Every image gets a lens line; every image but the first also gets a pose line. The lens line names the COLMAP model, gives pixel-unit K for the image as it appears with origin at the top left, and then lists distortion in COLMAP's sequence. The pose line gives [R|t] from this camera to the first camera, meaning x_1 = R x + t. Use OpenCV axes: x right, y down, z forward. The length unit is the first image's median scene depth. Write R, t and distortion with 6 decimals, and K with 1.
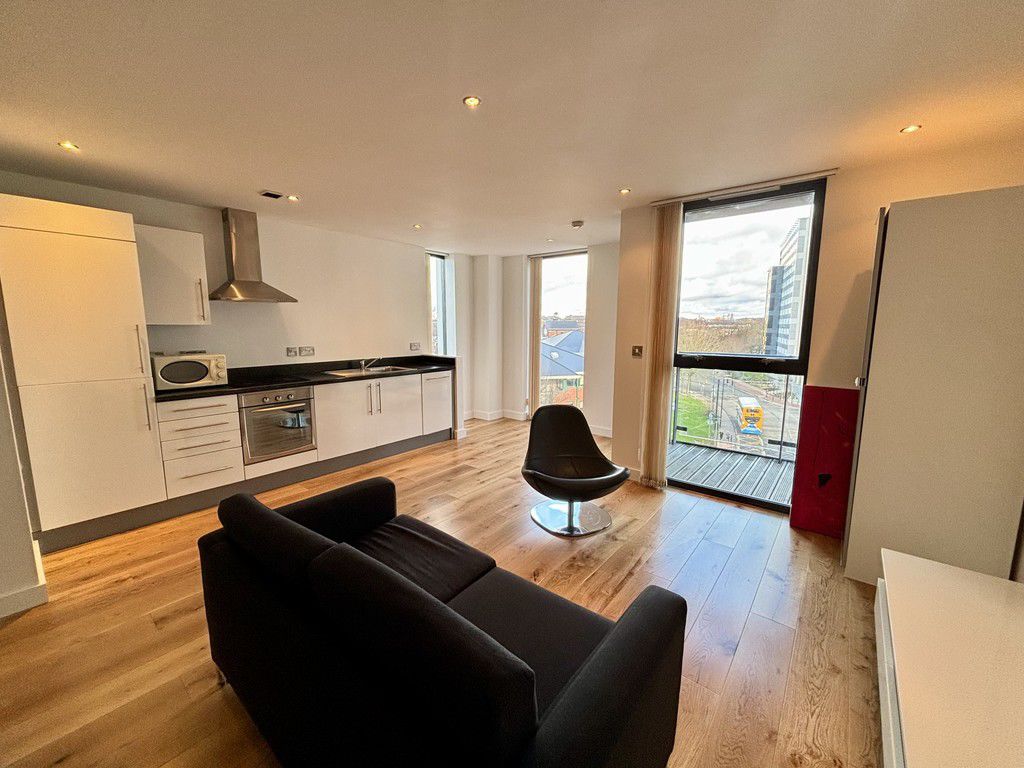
lens RADIAL K [[409.6, 0, 515.0], [0, 409.6, 383.0], [0, 0, 1]] dist [0.000864, 0.000090]
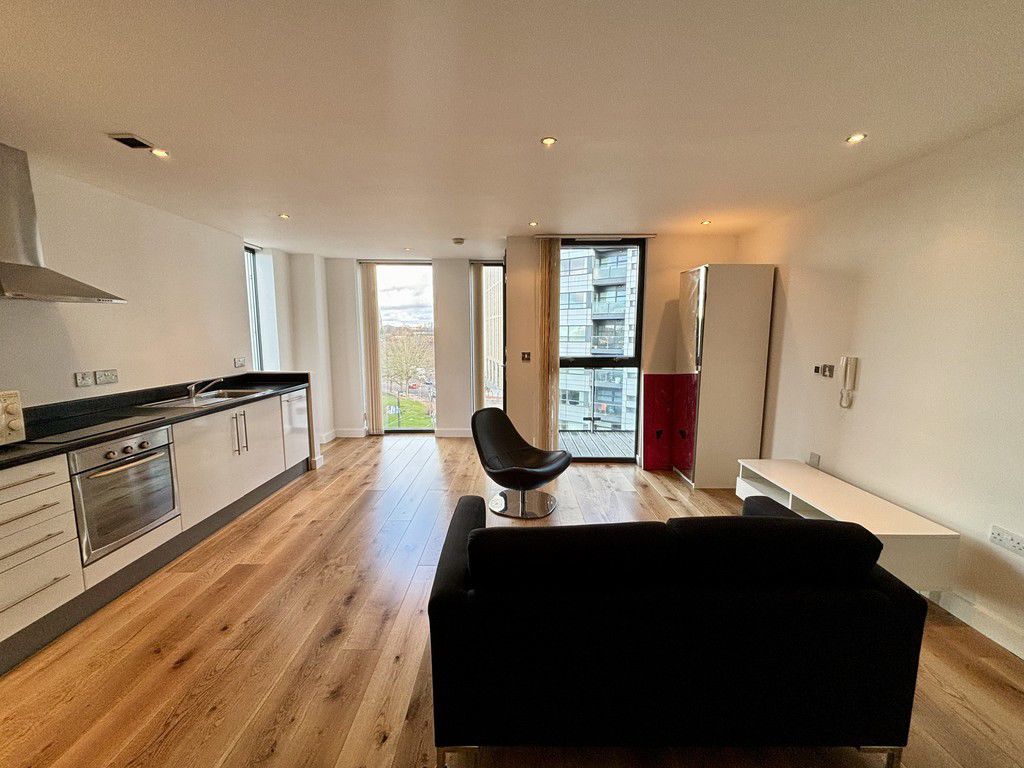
lens RADIAL K [[409.6, 0, 515.0], [0, 409.6, 383.0], [0, 0, 1]] dist [0.000864, 0.000090]
pose [[0.776486, -0.079849, 0.625055, -0.406327], [0.090604, 0.995779, 0.014654, -0.018346], [-0.623587, 0.045254, 0.780443, 0.084140]]
